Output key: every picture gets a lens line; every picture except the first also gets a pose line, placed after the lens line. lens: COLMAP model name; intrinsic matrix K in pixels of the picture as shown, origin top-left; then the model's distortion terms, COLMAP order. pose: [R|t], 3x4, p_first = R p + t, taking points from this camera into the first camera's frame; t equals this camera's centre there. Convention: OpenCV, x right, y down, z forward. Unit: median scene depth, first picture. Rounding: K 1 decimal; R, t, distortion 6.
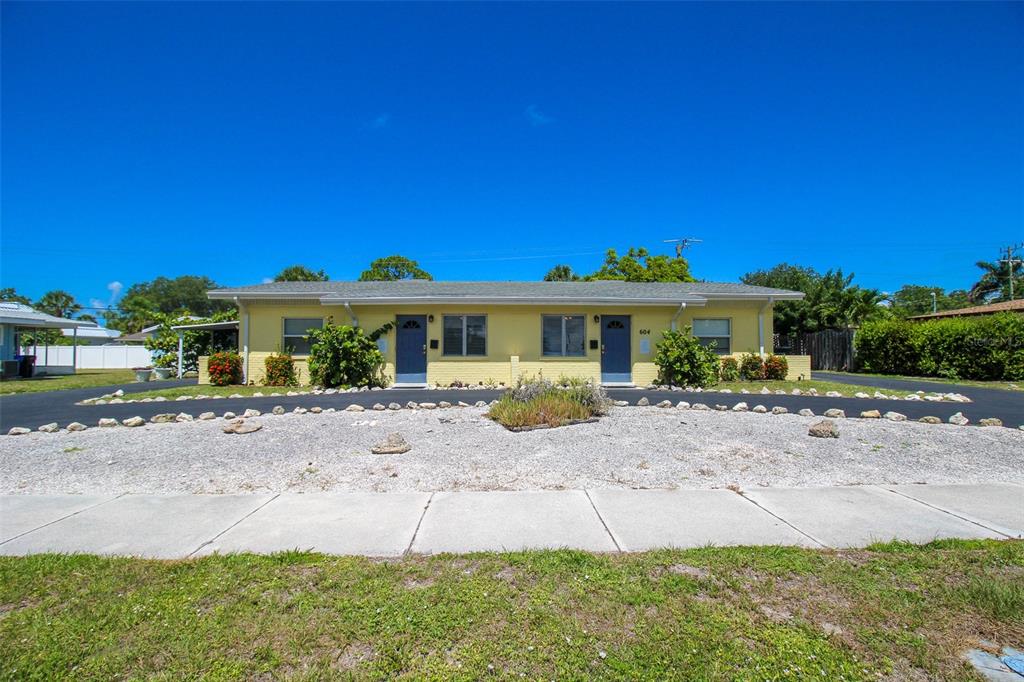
lens RADIAL K [[472.5, 0, 512.0], [0, 472.5, 341.0], [0, 0, 1]] dist [-0.017496, -0.000598]
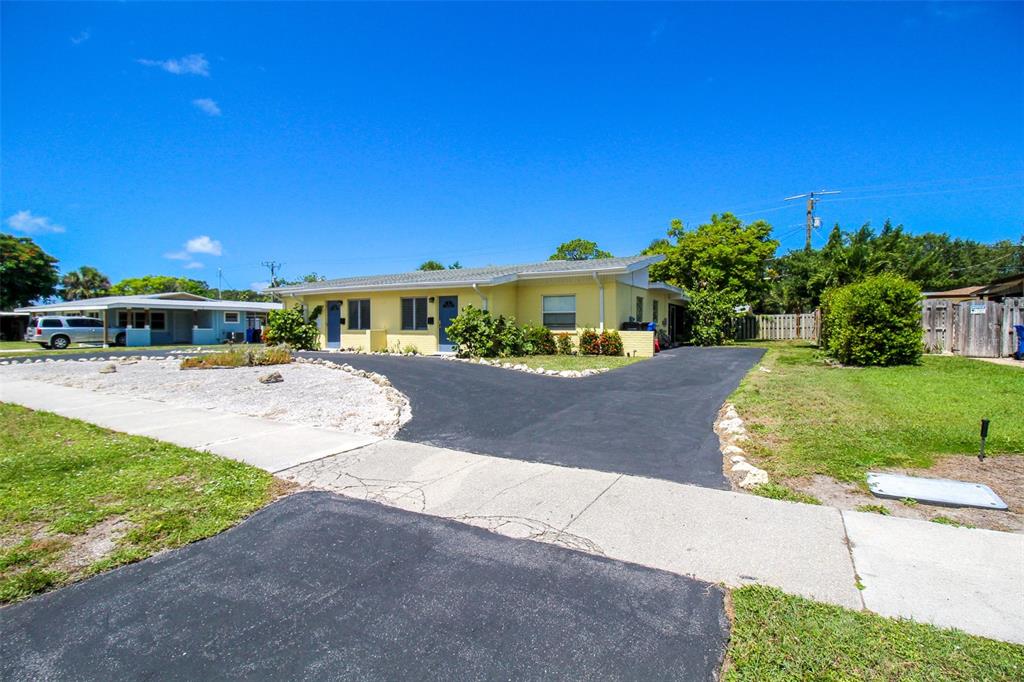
lens RADIAL K [[472.5, 0, 512.0], [0, 472.5, 341.0], [0, 0, 1]] dist [-0.017496, -0.000598]
pose [[0.847169, 0.017564, -0.531032, 0.778718], [0.009117, 0.998826, 0.047581, 0.002773], [0.531245, -0.045150, 0.846015, 0.056301]]
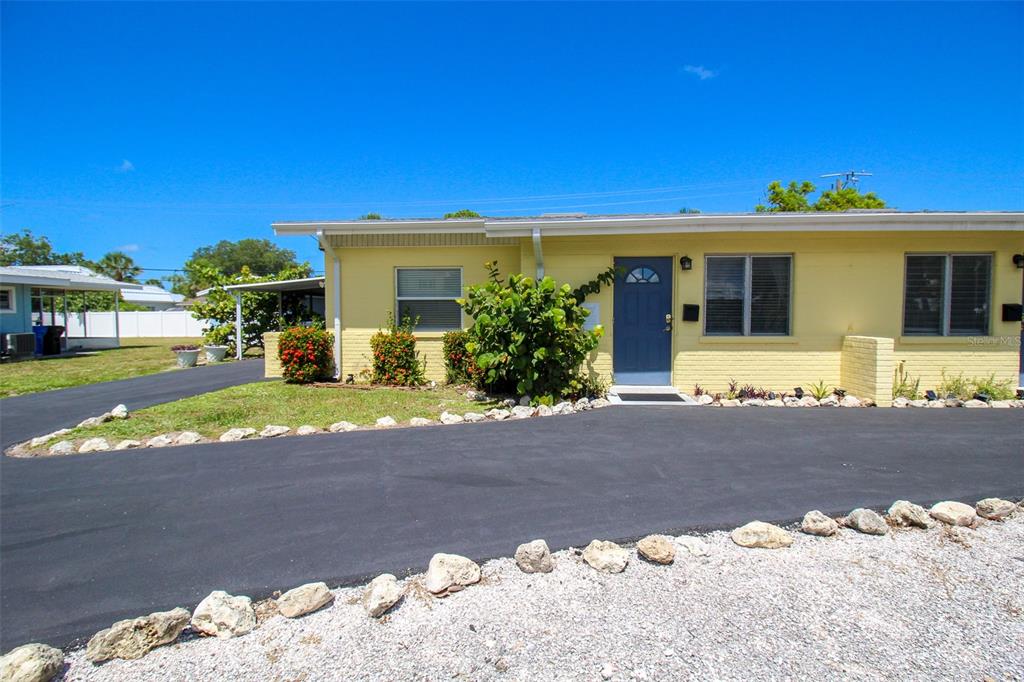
lens RADIAL K [[492.4, 0, 512.0], [0, 492.4, 341.0], [0, 0, 1]] dist [-0.002720, -0.000412]
pose [[0.992722, 0.006906, -0.120229, -0.226221], [0.001910, 0.997326, 0.073053, -0.001968], [0.120412, -0.072751, 0.990055, 0.337978]]
